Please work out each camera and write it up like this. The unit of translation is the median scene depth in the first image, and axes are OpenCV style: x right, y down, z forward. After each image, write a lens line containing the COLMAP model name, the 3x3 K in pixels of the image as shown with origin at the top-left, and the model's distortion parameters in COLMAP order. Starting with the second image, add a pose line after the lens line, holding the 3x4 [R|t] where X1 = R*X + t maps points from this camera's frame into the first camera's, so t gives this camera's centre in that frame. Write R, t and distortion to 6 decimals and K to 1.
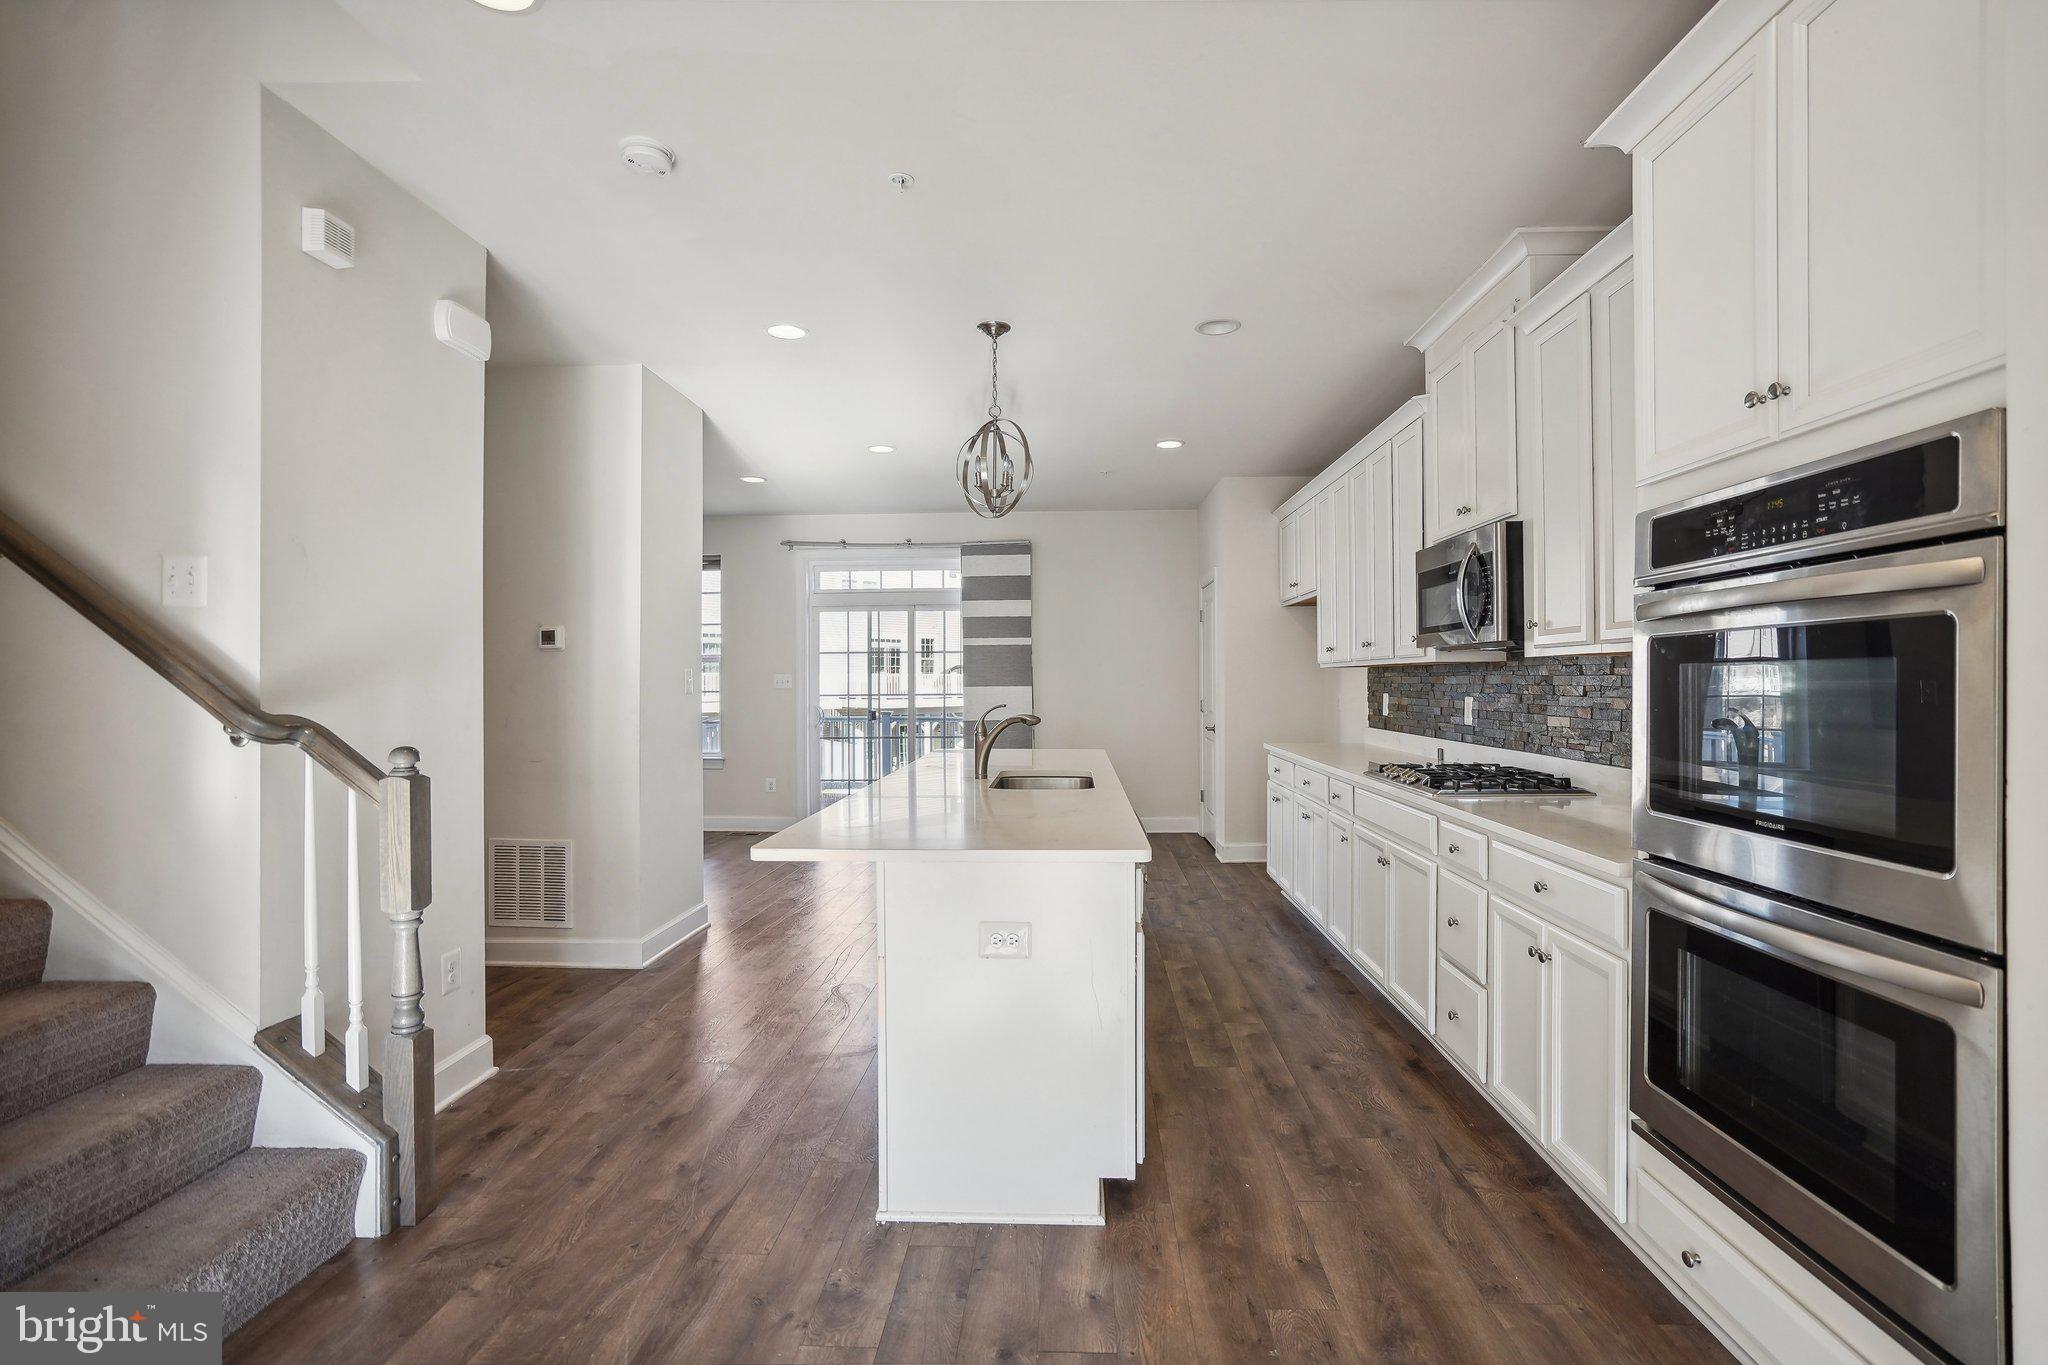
lens RADIAL K [[940.5, 0, 1032.0], [0, 940.5, 678.4], [0, 0, 1]] dist [-0.043646, 0.018124]
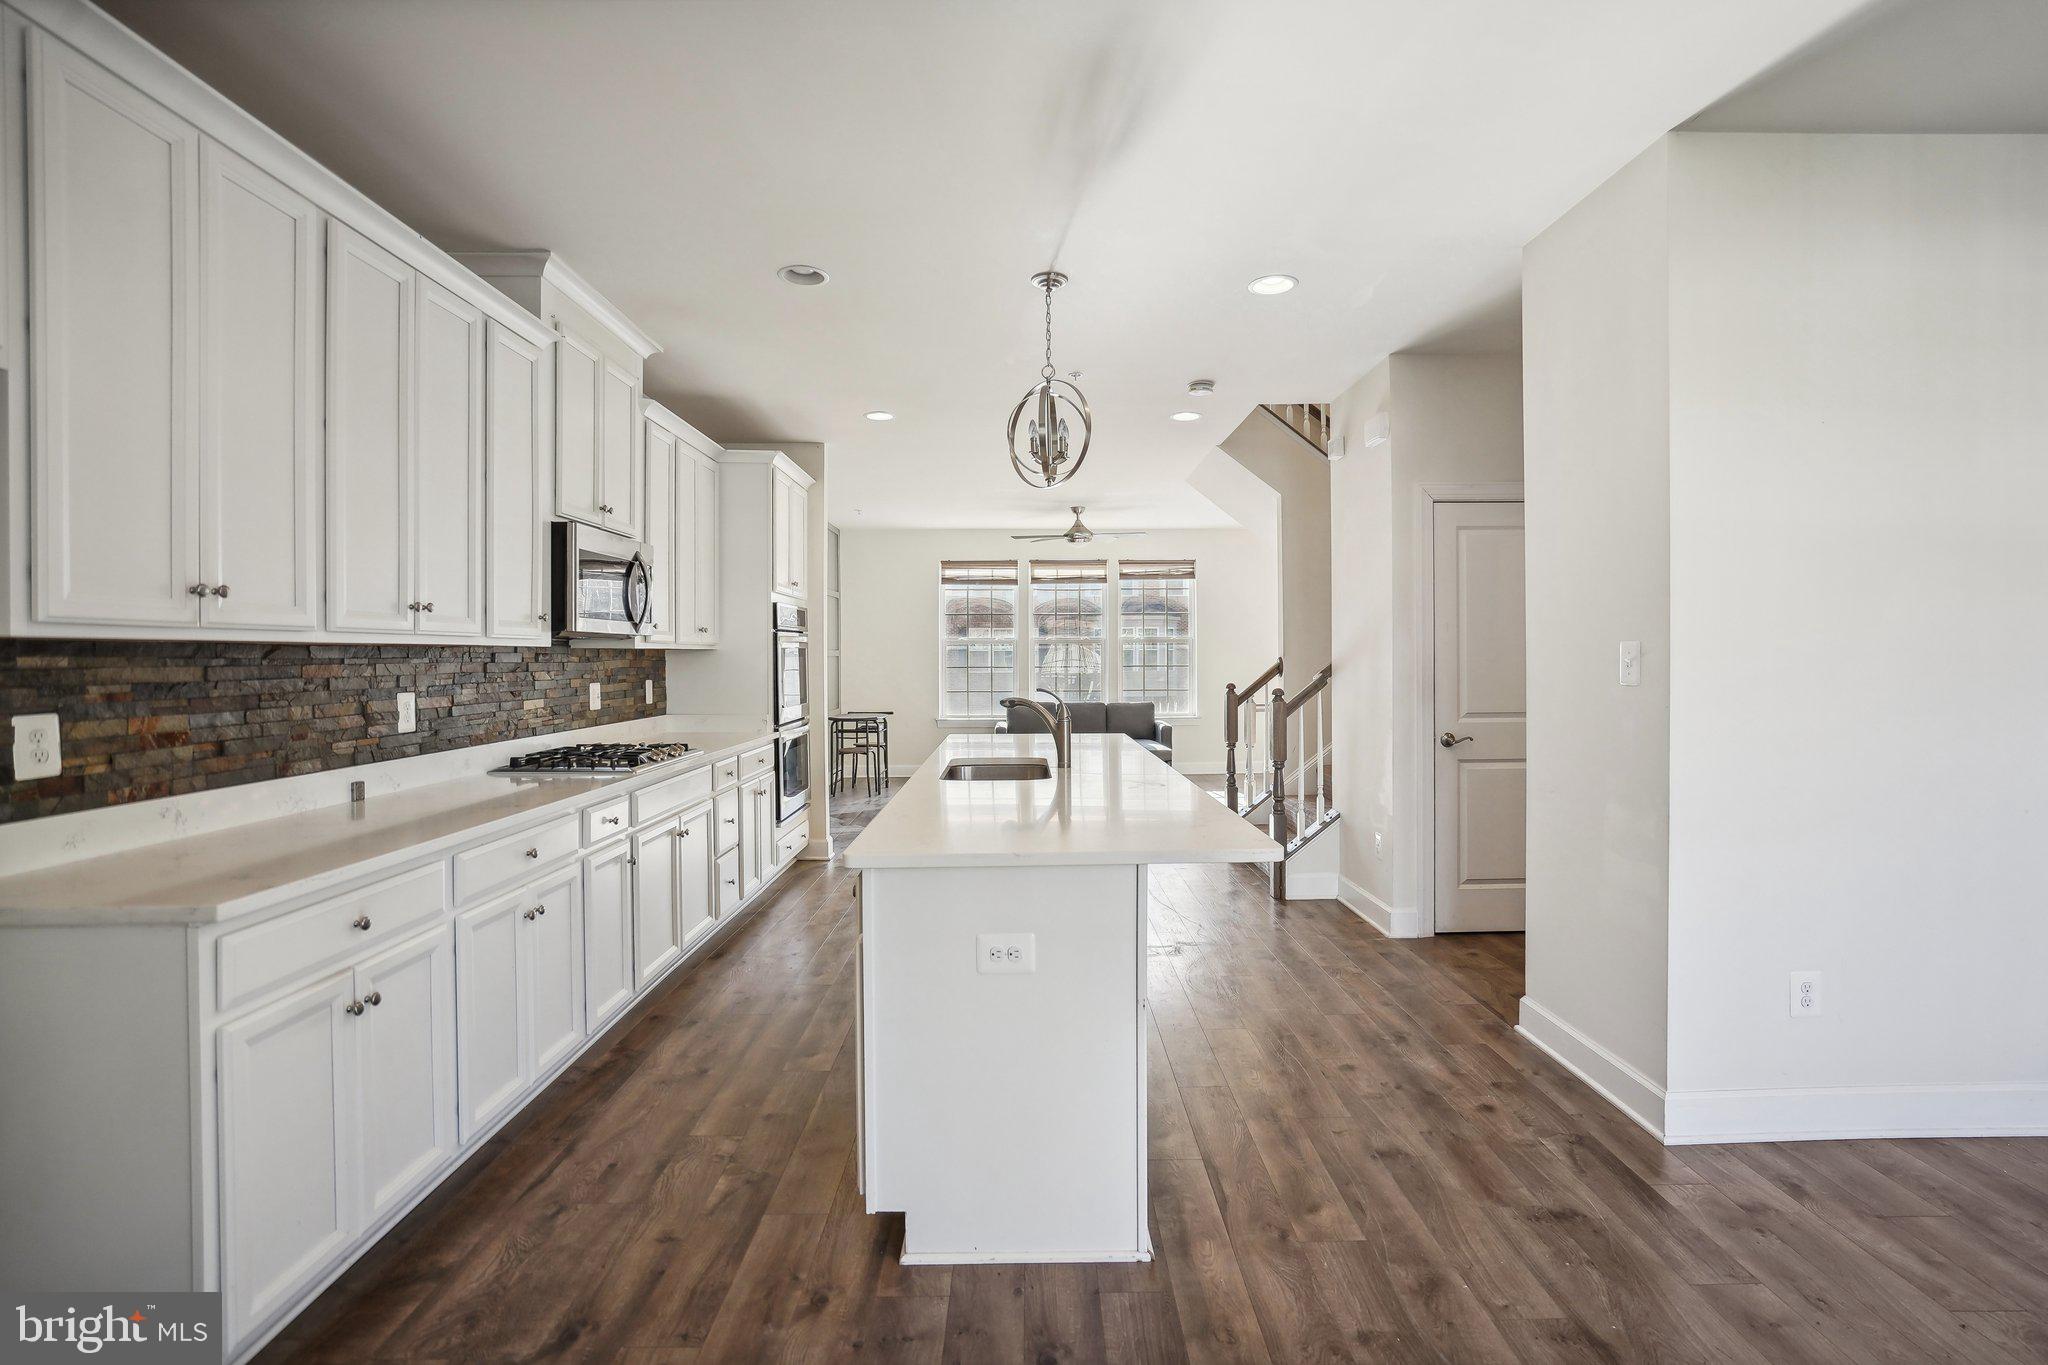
lens RADIAL K [[940.5, 0, 1033.3], [0, 940.5, 674.7], [0, 0, 1]] dist [-0.043646, 0.018124]
pose [[-0.998466, 0.009654, -0.054512, 0.030114], [0.008745, 0.999819, 0.016892, -0.002581], [0.054665, 0.016390, -0.998370, 2.124960]]
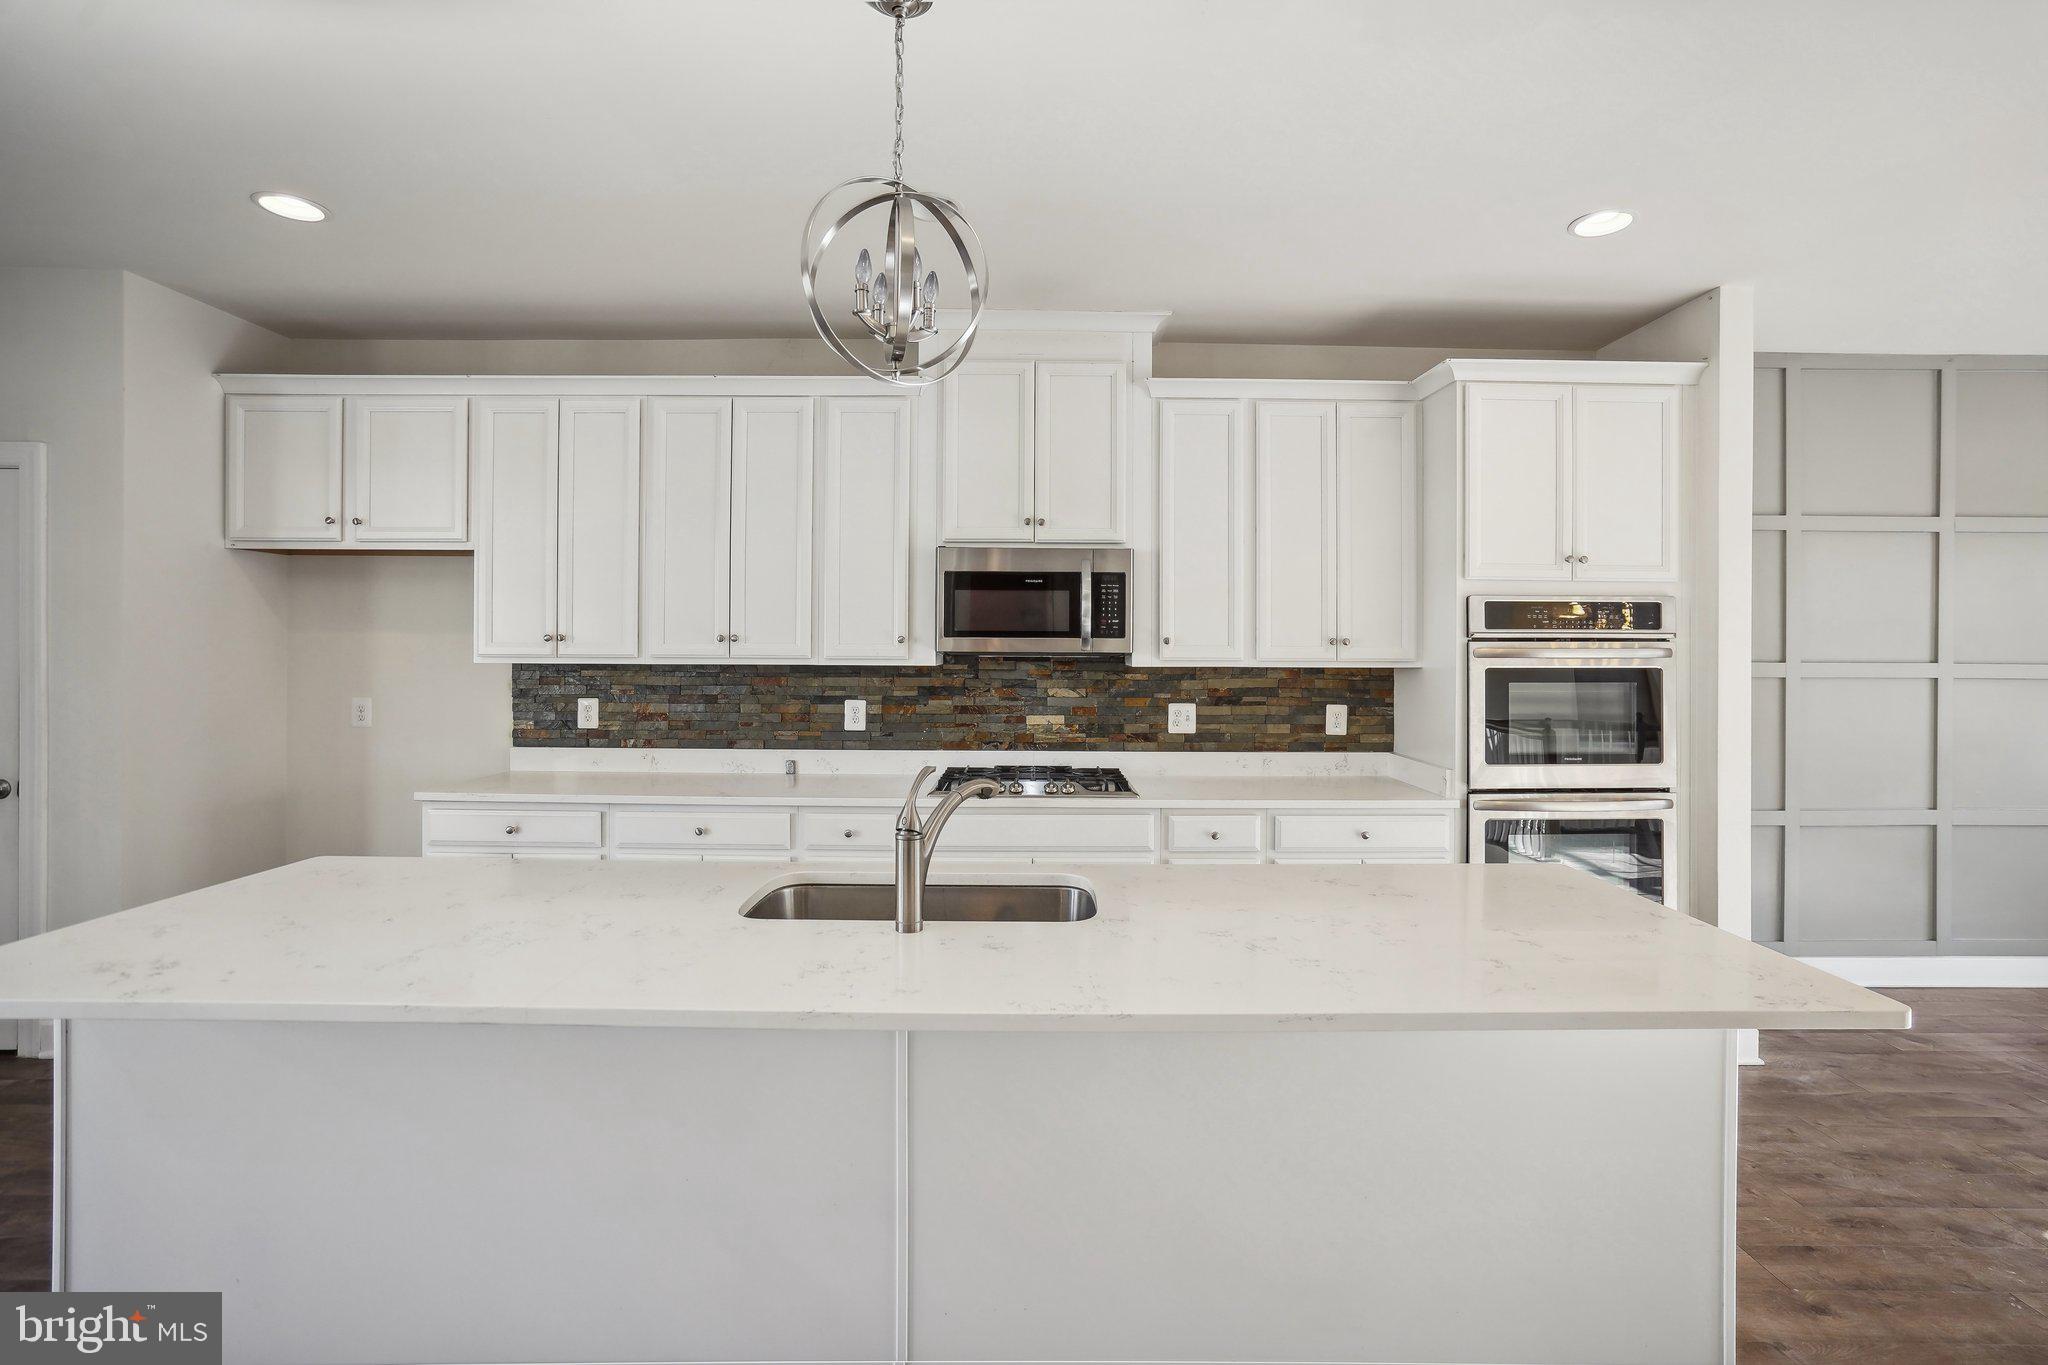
lens RADIAL K [[940.5, 0, 1041.3], [0, 940.5, 653.5], [0, 0, 1]] dist [-0.043646, 0.018124]
pose [[-0.044448, 0.001350, 0.999011, -0.589130], [-0.007757, 0.999968, -0.001697, -0.033071], [-0.998982, -0.007825, -0.044436, 1.047095]]
